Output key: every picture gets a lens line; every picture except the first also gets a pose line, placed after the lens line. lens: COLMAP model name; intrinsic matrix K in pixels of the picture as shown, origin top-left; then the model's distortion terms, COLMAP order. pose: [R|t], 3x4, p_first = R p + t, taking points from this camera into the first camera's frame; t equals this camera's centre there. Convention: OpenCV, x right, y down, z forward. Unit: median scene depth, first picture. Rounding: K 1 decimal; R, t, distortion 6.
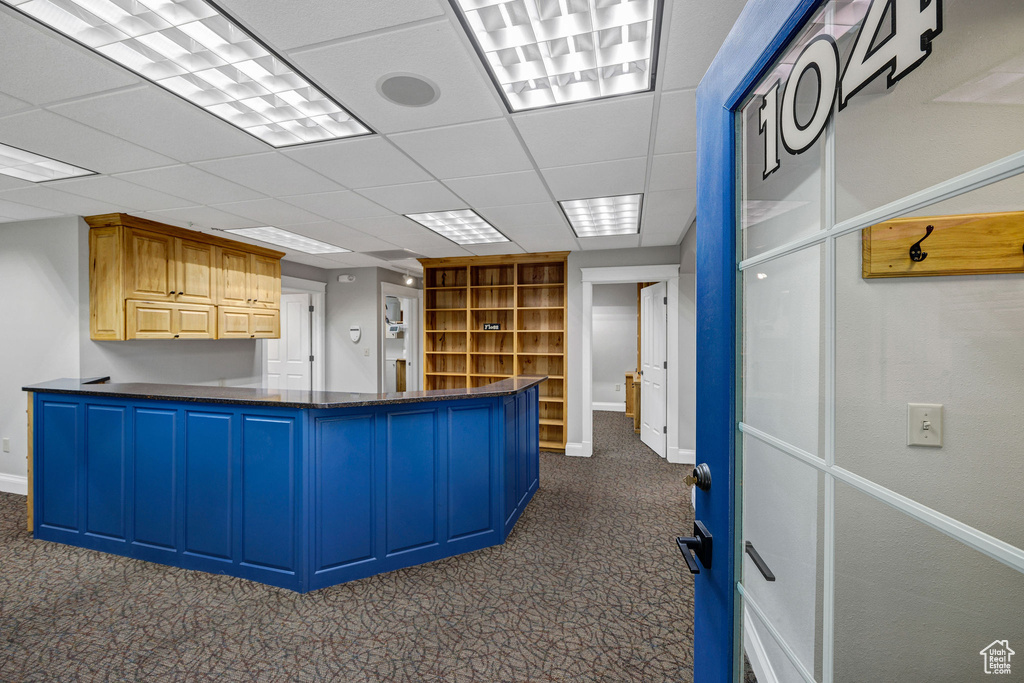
lens RADIAL K [[418.5, 0, 503.8], [0, 418.5, 333.4], [0, 0, 1]] dist [0.002153, -0.000442]
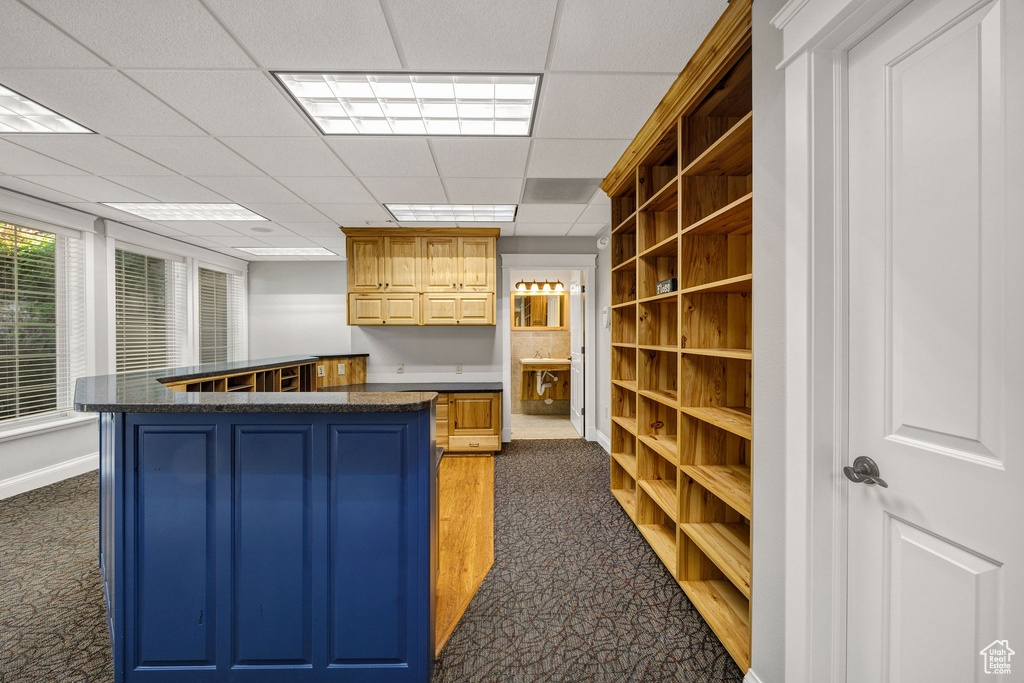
lens RADIAL K [[435.1, 0, 496.5], [0, 435.1, 336.2], [0, 0, 1]] dist [0.003214, -0.000790]
pose [[0.298160, 0.002926, -0.954511, 0.585329], [0.009517, 0.999936, 0.006038, 0.052815], [0.954468, -0.010885, 0.298113, 1.170237]]
